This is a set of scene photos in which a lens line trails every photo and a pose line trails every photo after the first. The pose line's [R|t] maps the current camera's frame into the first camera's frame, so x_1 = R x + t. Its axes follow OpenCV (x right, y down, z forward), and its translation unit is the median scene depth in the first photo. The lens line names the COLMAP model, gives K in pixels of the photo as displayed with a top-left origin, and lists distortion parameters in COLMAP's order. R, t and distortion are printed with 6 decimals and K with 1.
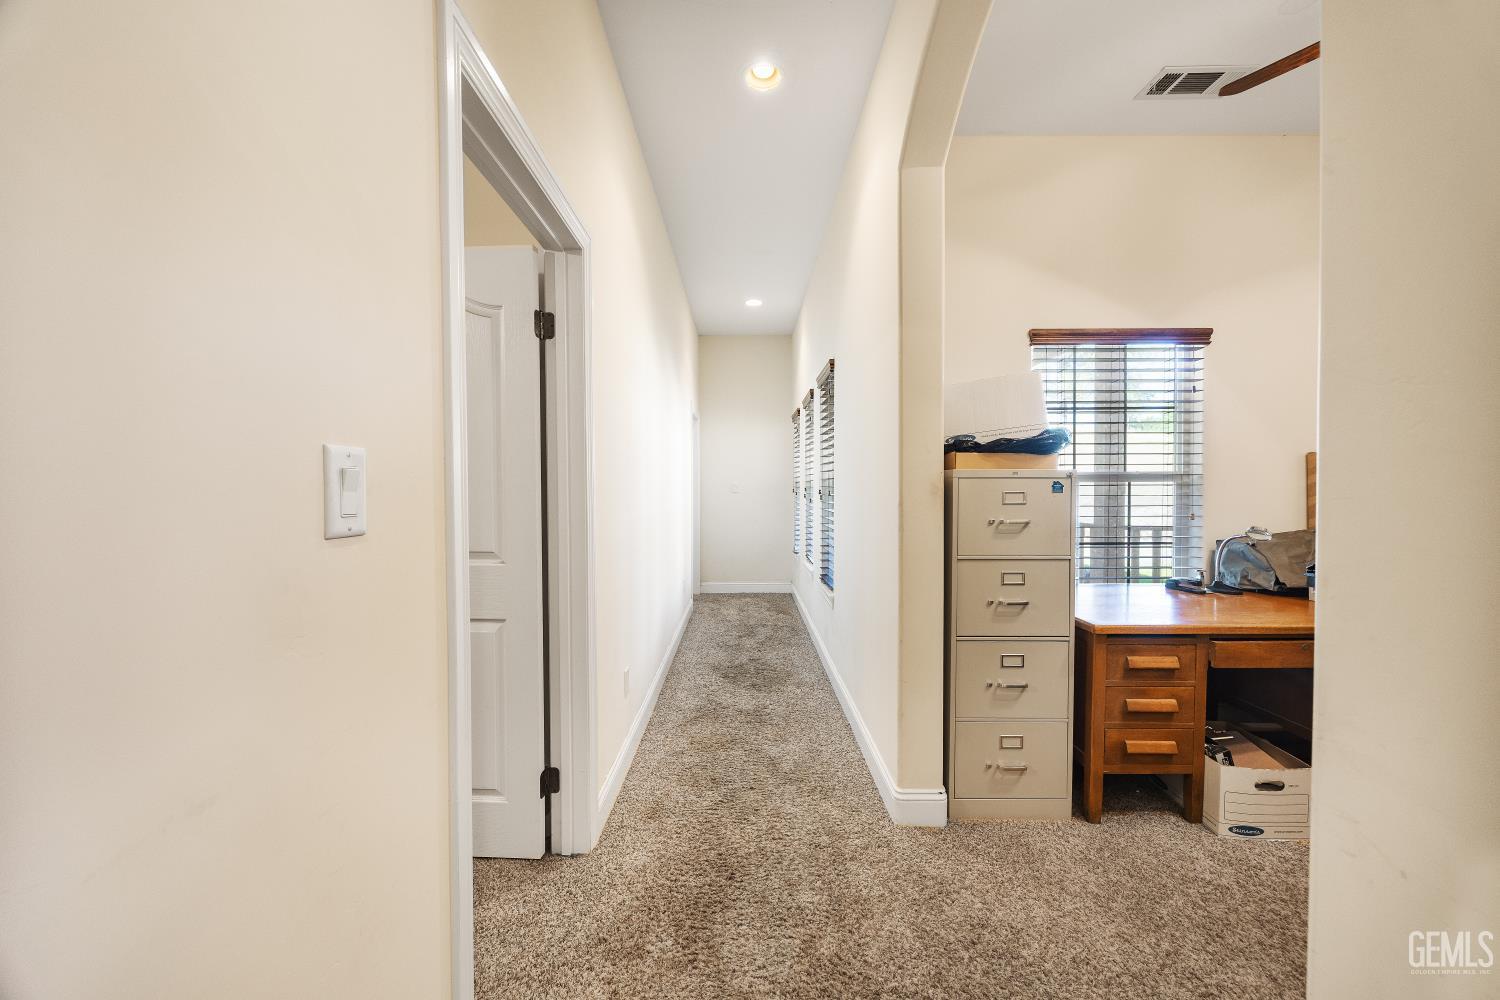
lens RADIAL K [[566.3, 0, 744.7], [0, 566.3, 499.8], [0, 0, 1]] dist [-0.002848, -0.000165]
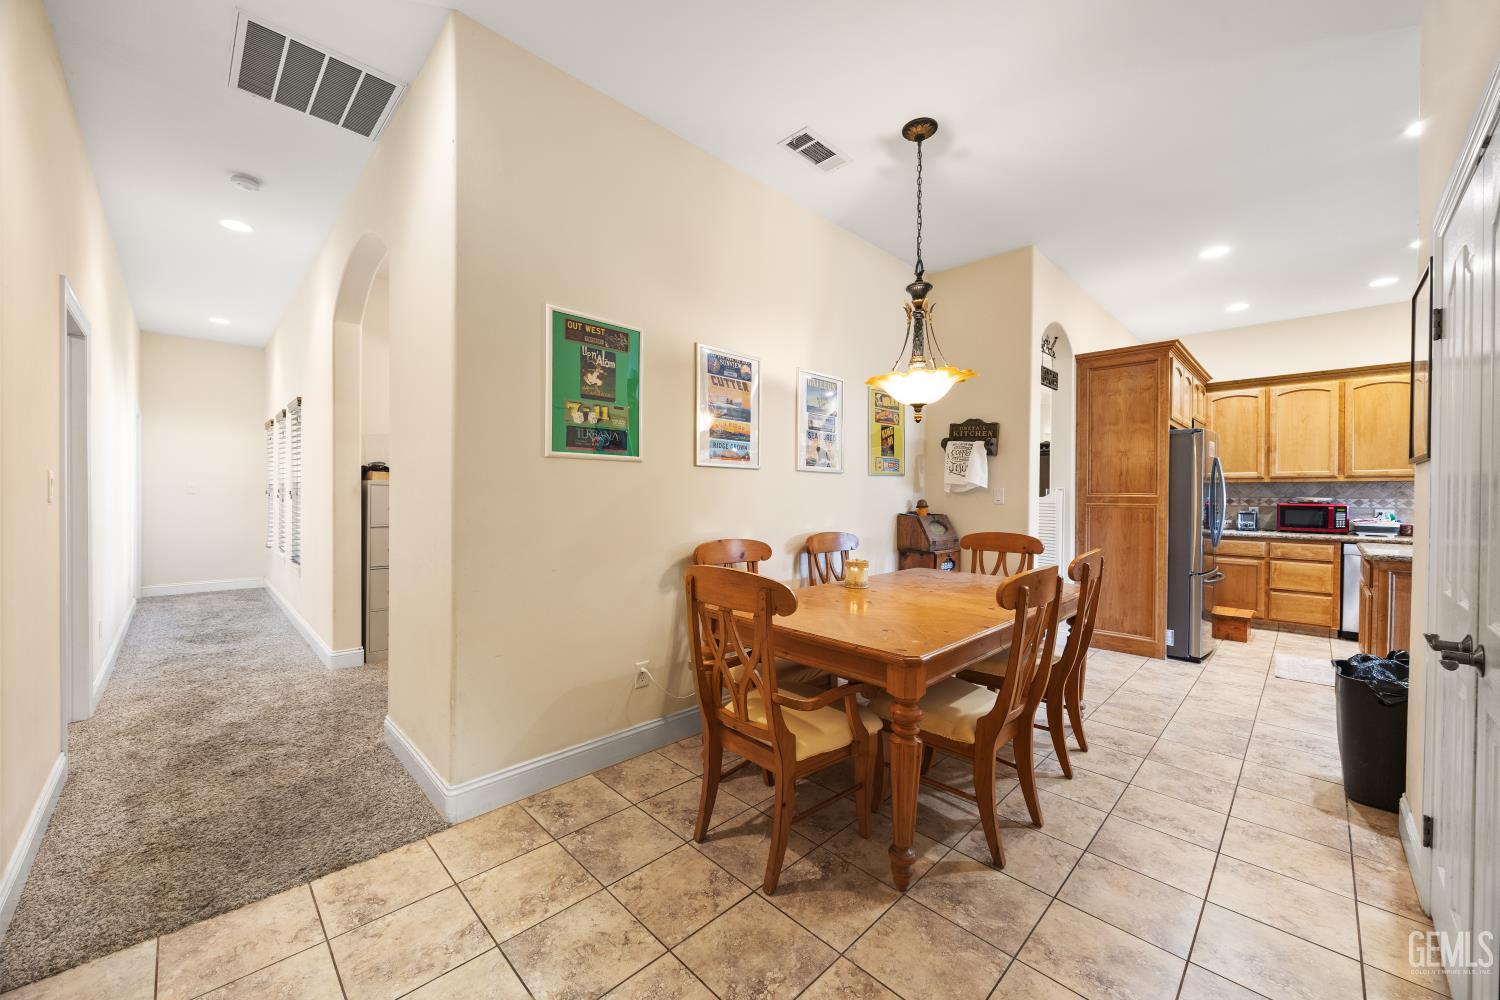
lens RADIAL K [[566.3, 0, 744.7], [0, 566.3, 499.8], [0, 0, 1]] dist [-0.002848, -0.000165]
pose [[0.711300, 0.002973, 0.702882, -0.039070], [0.004216, 0.999955, -0.008496, 0.018733], [-0.702876, 0.009006, 0.711255, -0.684456]]
